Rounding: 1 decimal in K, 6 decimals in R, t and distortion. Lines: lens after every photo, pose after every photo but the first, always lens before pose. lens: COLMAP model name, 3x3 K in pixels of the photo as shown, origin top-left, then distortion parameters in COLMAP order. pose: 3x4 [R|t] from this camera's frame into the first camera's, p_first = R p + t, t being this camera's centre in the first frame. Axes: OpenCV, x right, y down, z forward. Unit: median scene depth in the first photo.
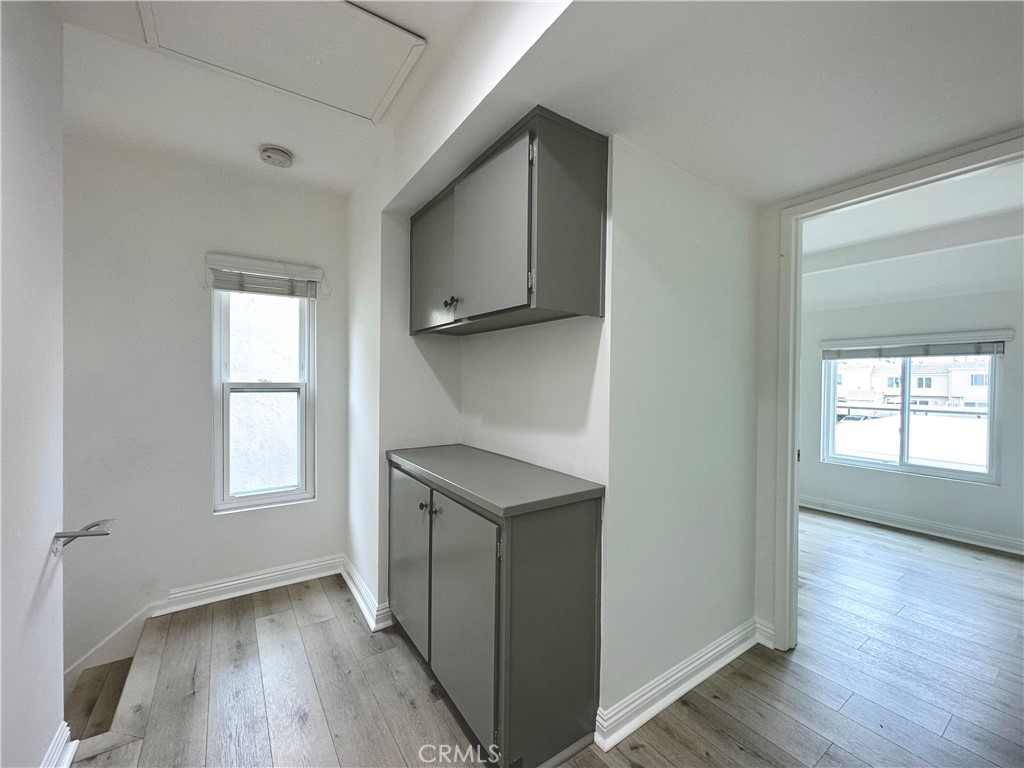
lens RADIAL K [[420.9, 0, 511.5], [0, 420.9, 378.3], [0, 0, 1]] dist [-0.001740, -0.000041]
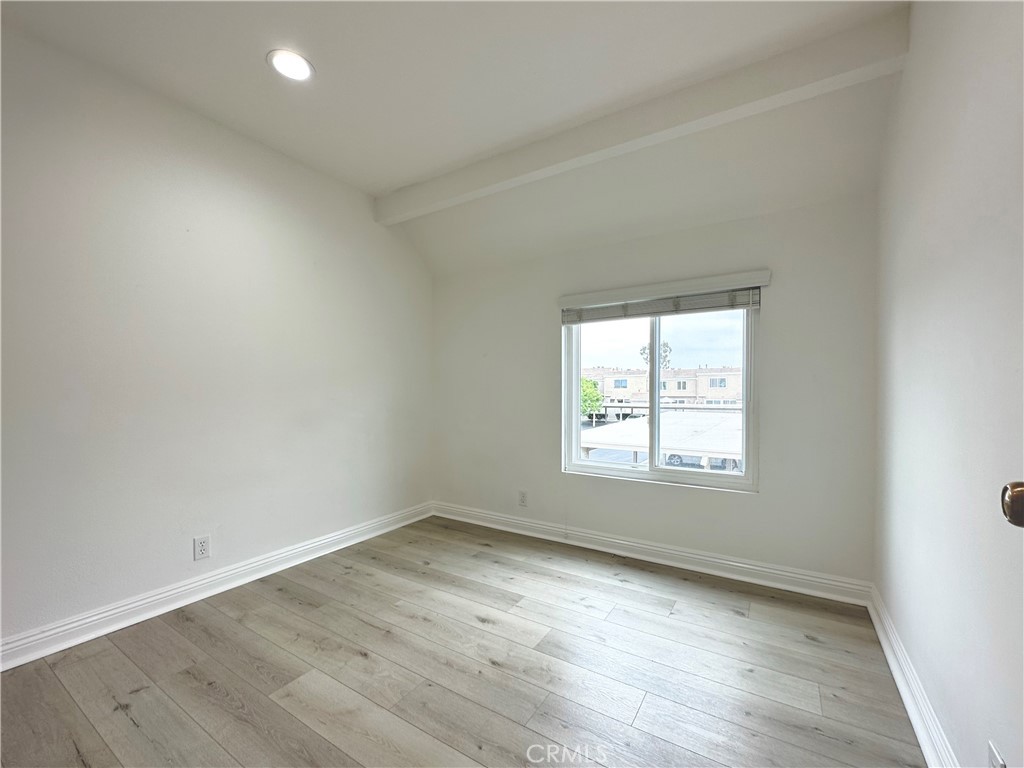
lens RADIAL K [[421.1, 0, 518.9], [0, 421.1, 384.5], [0, 0, 1]] dist [-0.003032, -0.000227]
pose [[0.918491, -0.007722, 0.395366, 0.439137], [0.010405, 0.999935, -0.004643, 0.062690], [-0.395305, 0.008378, 0.918512, 0.432482]]
